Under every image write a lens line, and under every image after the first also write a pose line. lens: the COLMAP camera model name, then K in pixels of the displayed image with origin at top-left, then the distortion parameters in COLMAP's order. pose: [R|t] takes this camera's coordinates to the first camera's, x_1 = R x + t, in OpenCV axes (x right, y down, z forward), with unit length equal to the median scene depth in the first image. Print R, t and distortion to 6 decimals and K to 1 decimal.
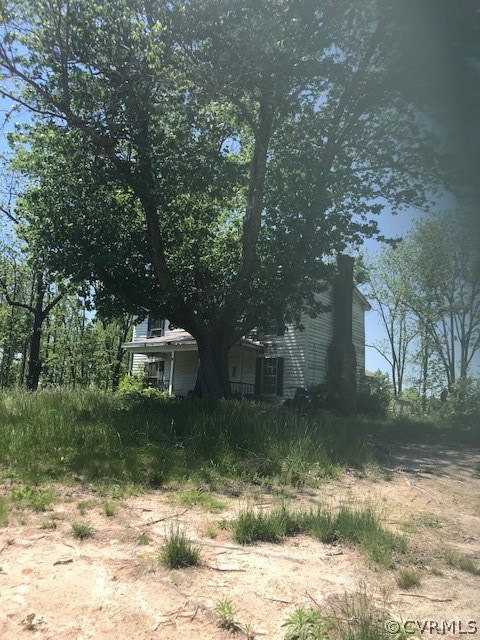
lens RADIAL K [[531.7, 0, 228.0], [0, 531.7, 318.2], [0, 0, 1]] dist [0.006728, 0.002453]
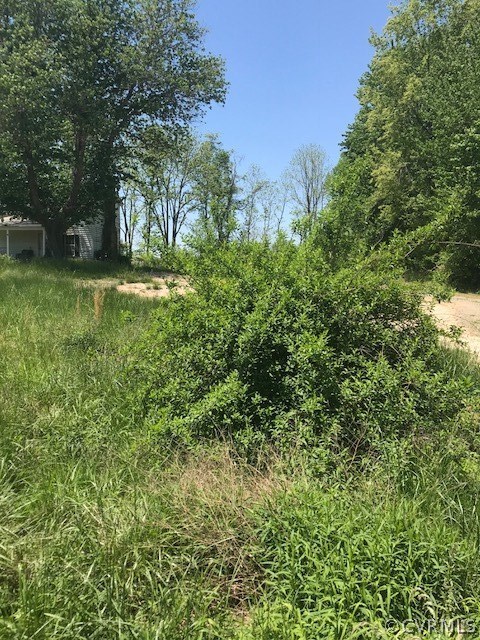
lens RADIAL K [[531.7, 0, 228.0], [0, 531.7, 318.2], [0, 0, 1]] dist [0.006728, 0.002453]
pose [[0.872015, -0.071013, 0.484301, -0.155576], [-0.056050, 0.968425, 0.242921, -0.053484], [-0.486260, -0.238976, 0.840501, -0.363515]]
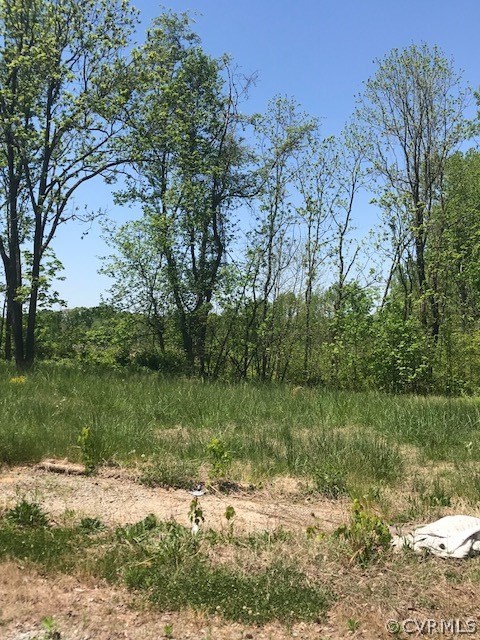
lens RADIAL K [[697.5, 0, 240.0], [0, 697.5, 320.0], [0, 0, 1]] dist [0.087409, -0.310761]
pose [[0.894438, -0.036661, 0.445686, 0.306541], [-0.030565, 0.989292, 0.142716, 0.048095], [-0.446146, -0.141273, 0.883740, 0.306250]]
